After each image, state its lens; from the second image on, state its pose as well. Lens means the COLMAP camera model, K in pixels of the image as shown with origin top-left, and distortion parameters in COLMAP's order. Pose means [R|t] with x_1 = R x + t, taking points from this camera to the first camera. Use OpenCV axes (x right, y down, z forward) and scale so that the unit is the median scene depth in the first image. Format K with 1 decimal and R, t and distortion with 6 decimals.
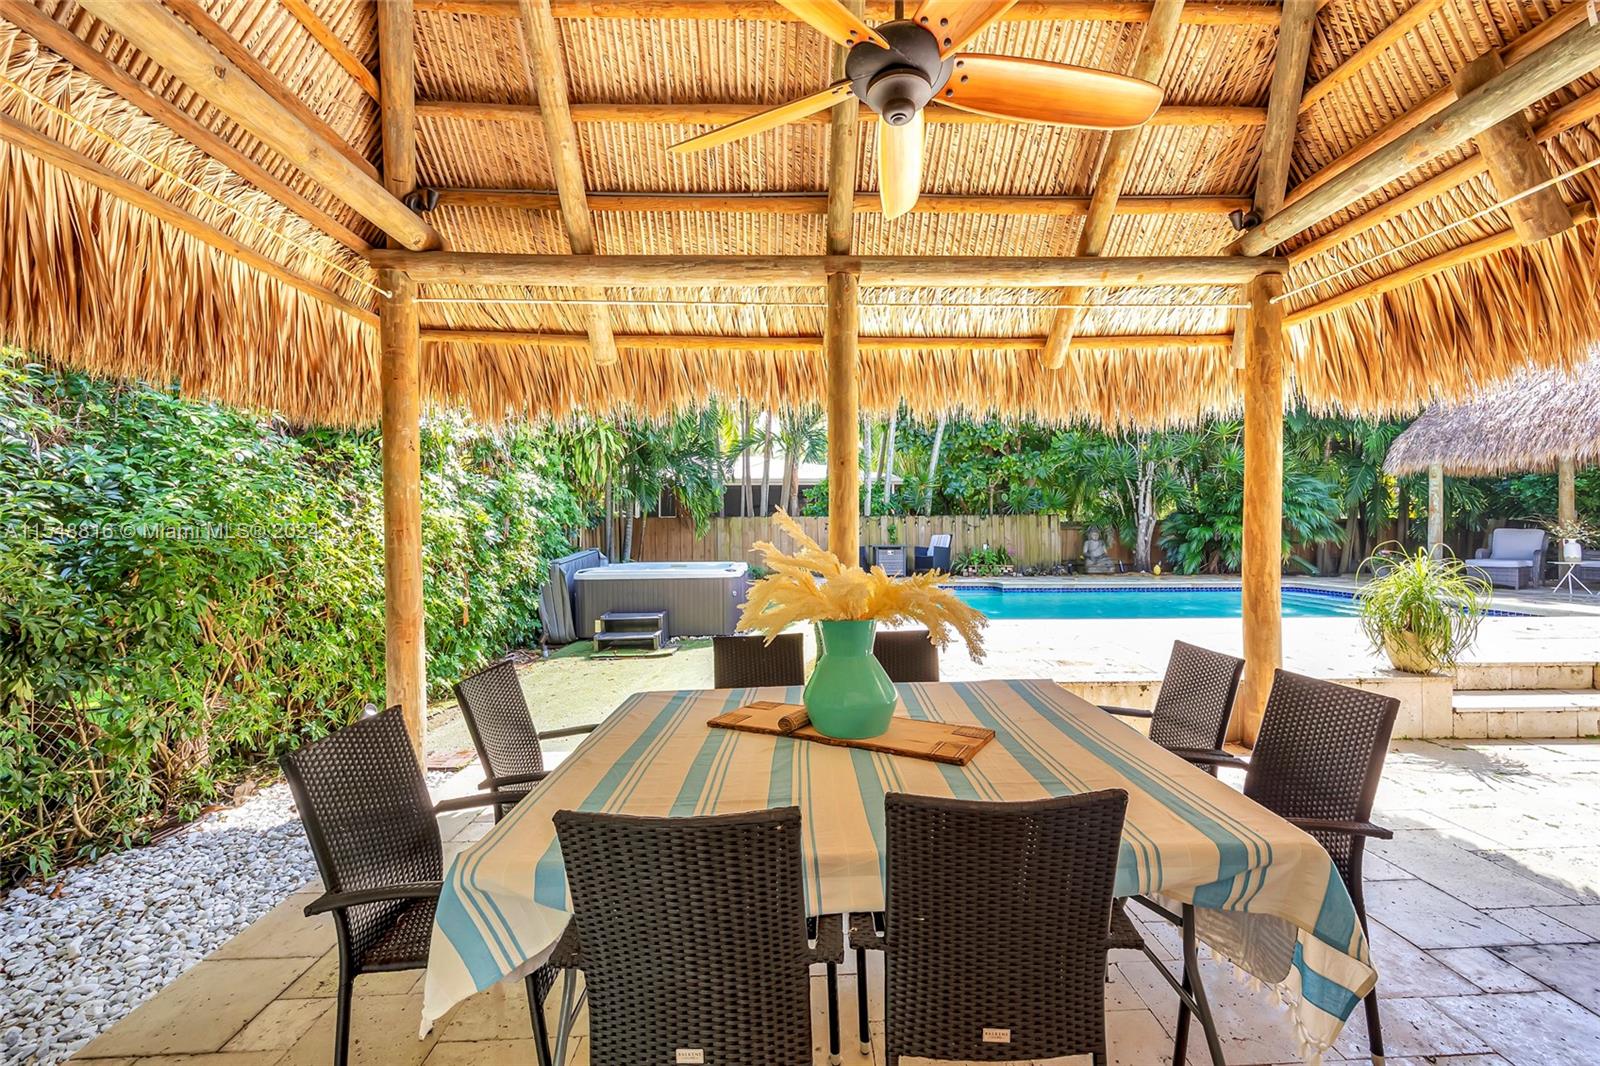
lens RADIAL K [[648.0, 0, 801.7], [0, 648.0, 535.1], [0, 0, 1]] dist [-0.000758, 0.000051]
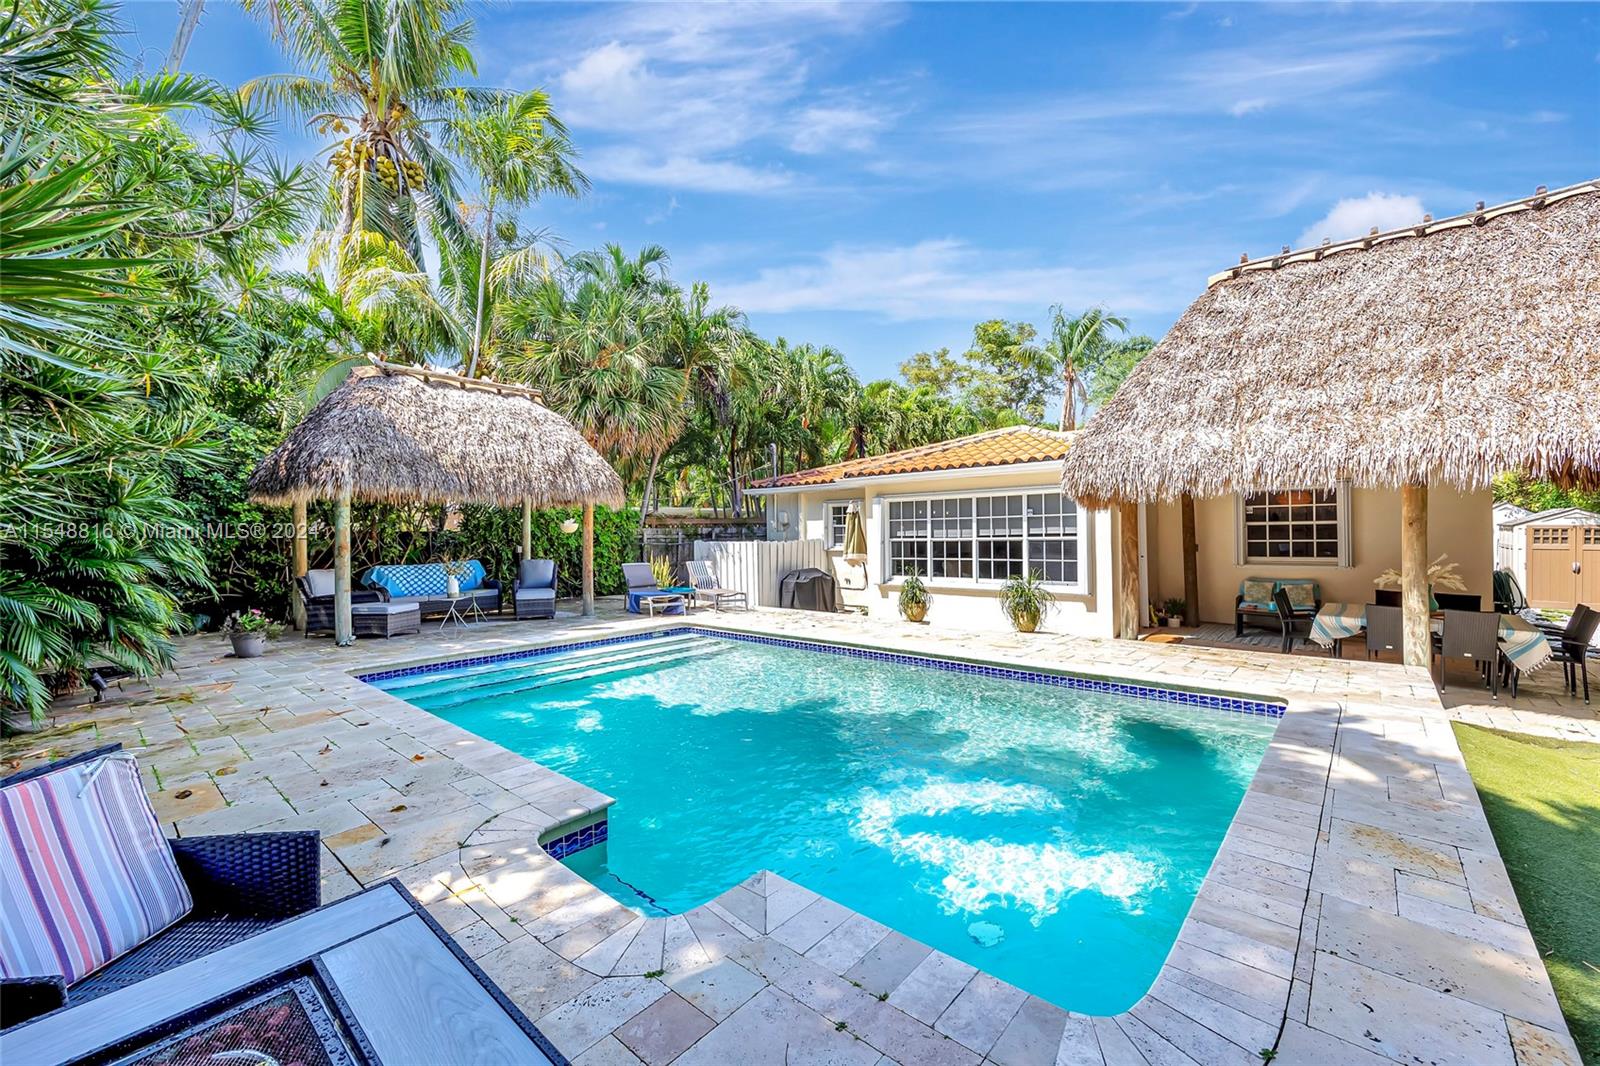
lens RADIAL K [[648.0, 0, 813.8], [0, 648.0, 538.2], [0, 0, 1]] dist [-0.000758, 0.000051]
pose [[-0.747434, 0.007013, 0.664299, 0.035343], [0.020575, 0.999709, 0.012596, -0.038770], [-0.664018, 0.023083, -0.747361, 0.946448]]
